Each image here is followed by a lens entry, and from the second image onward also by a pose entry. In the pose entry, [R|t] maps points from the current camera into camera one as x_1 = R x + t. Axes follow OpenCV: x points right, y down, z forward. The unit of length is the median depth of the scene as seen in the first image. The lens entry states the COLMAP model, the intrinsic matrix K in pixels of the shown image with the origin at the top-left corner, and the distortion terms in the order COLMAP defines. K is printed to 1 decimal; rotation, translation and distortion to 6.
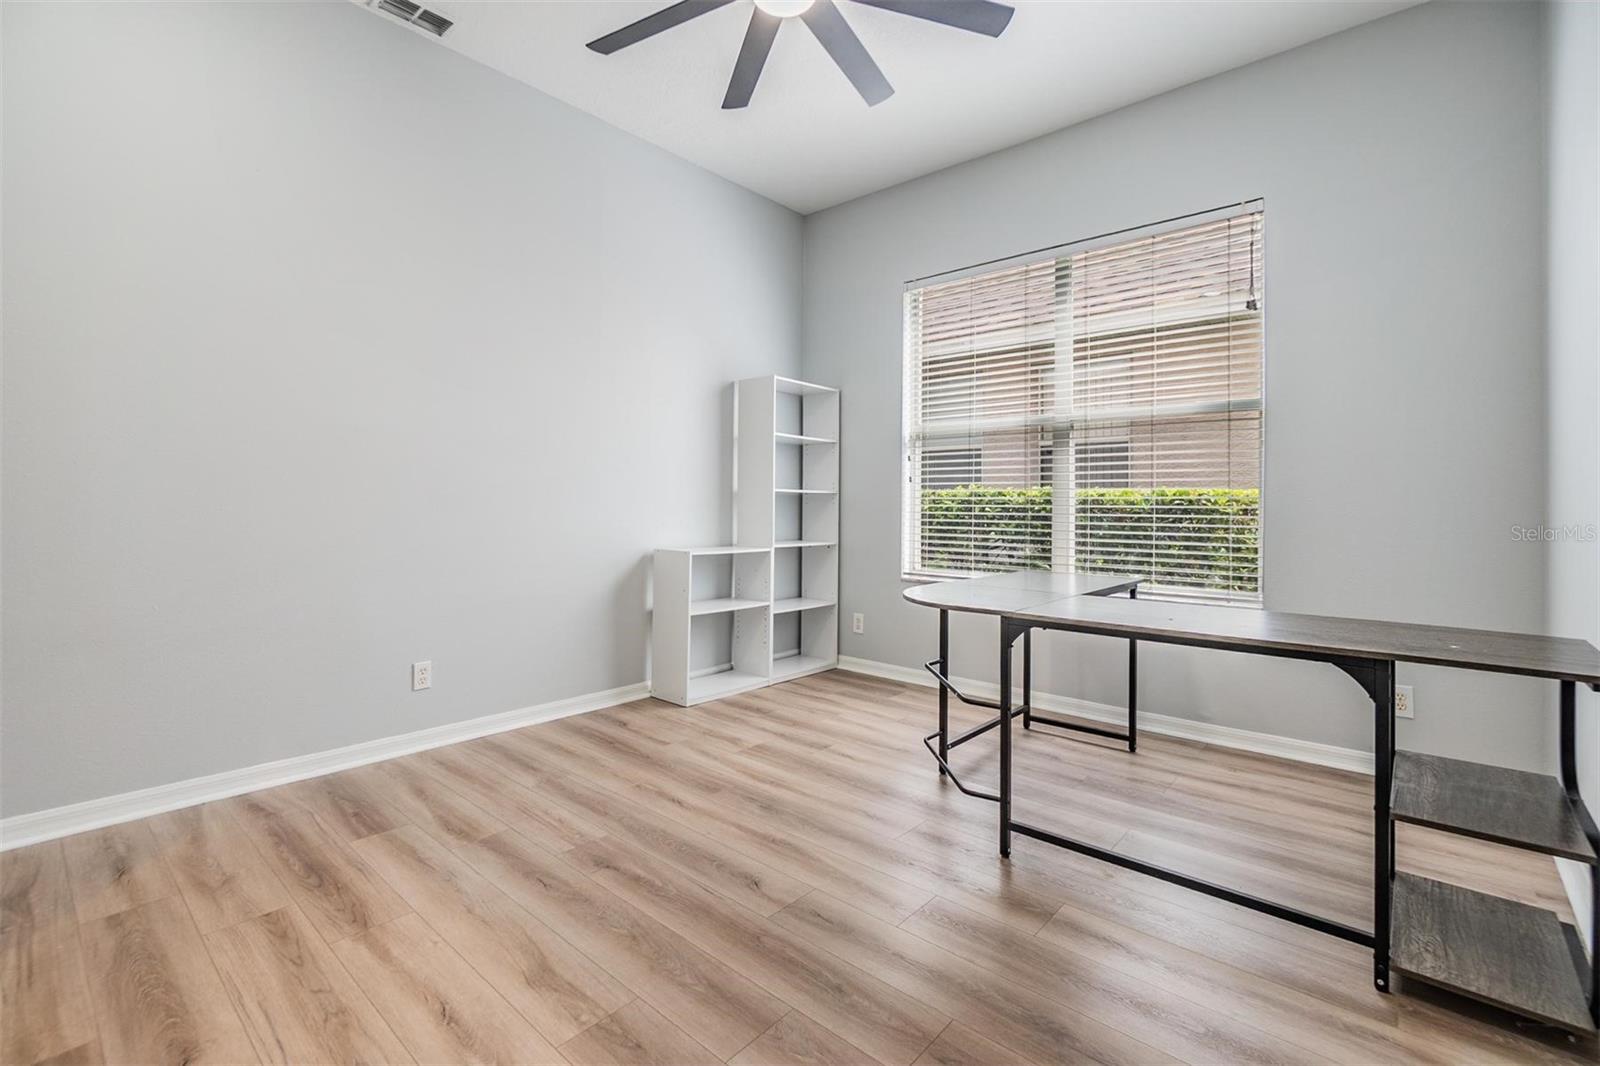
lens RADIAL K [[699.0, 0, 799.4], [0, 699.0, 519.7], [0, 0, 1]] dist [-0.001964, 0.000479]
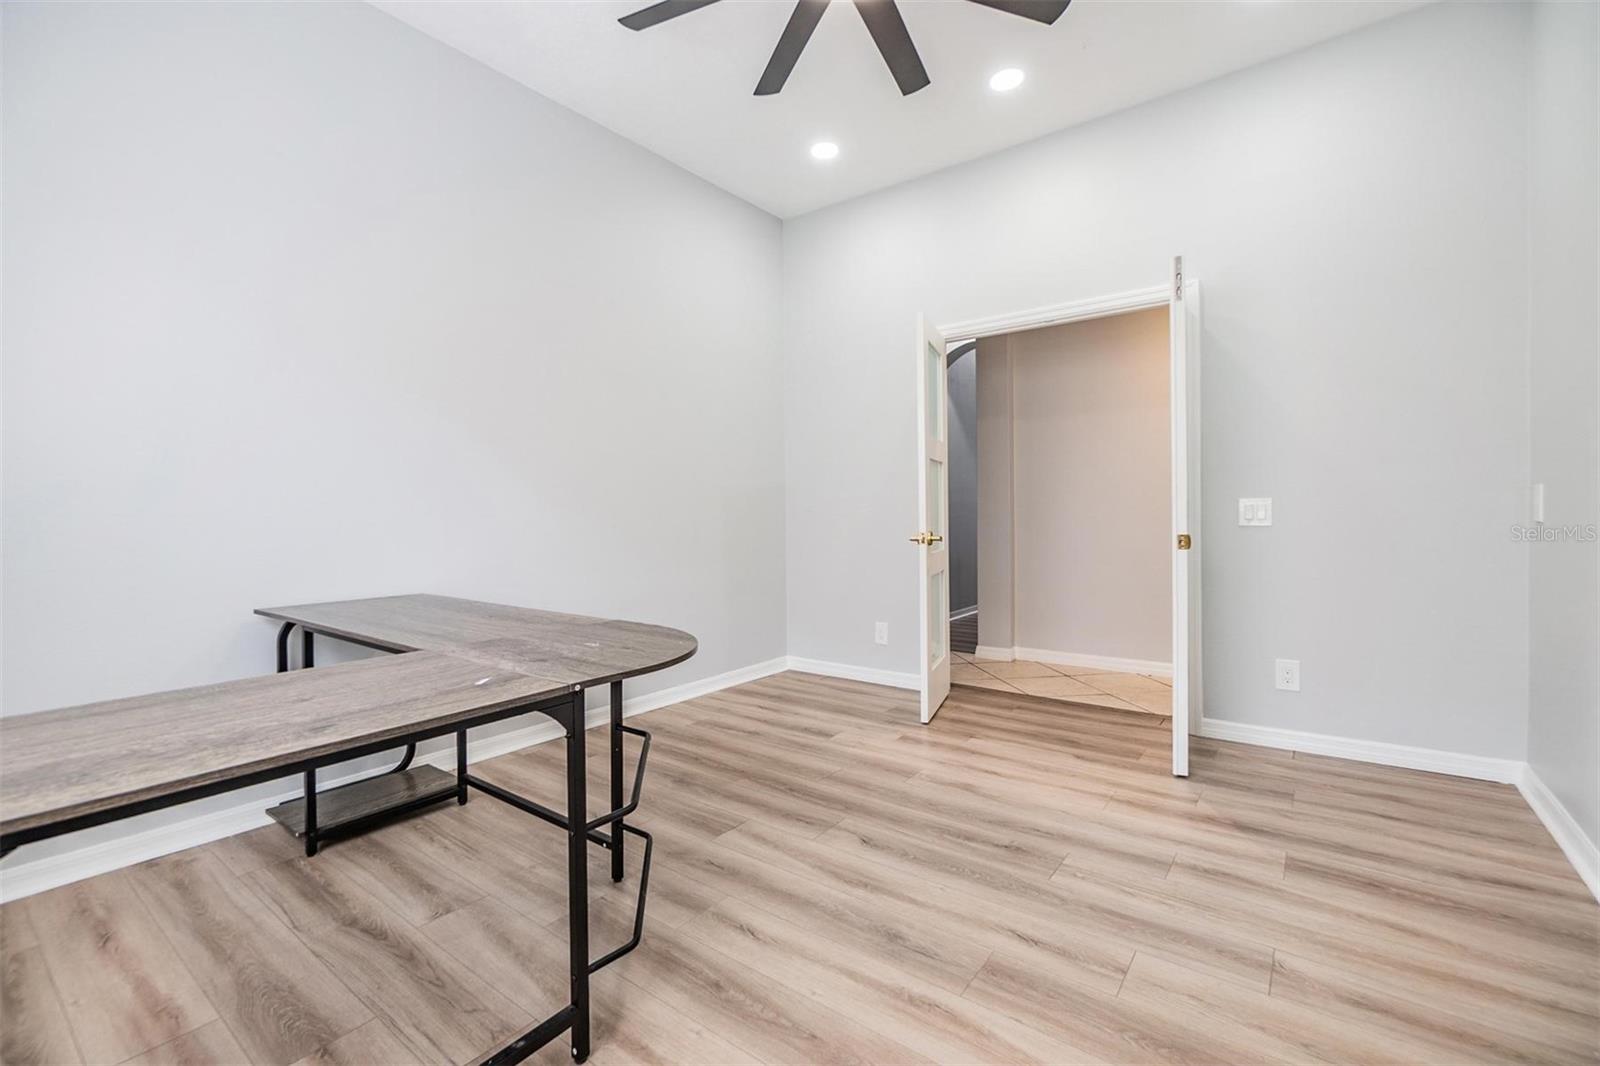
lens RADIAL K [[699.0, 0, 799.4], [0, 699.0, 519.7], [0, 0, 1]] dist [-0.001964, 0.000479]
pose [[-0.997274, -0.001847, -0.073765, 0.118097], [-0.004299, 0.999443, 0.033103, -0.038872], [0.073663, 0.033330, -0.996726, 1.937538]]
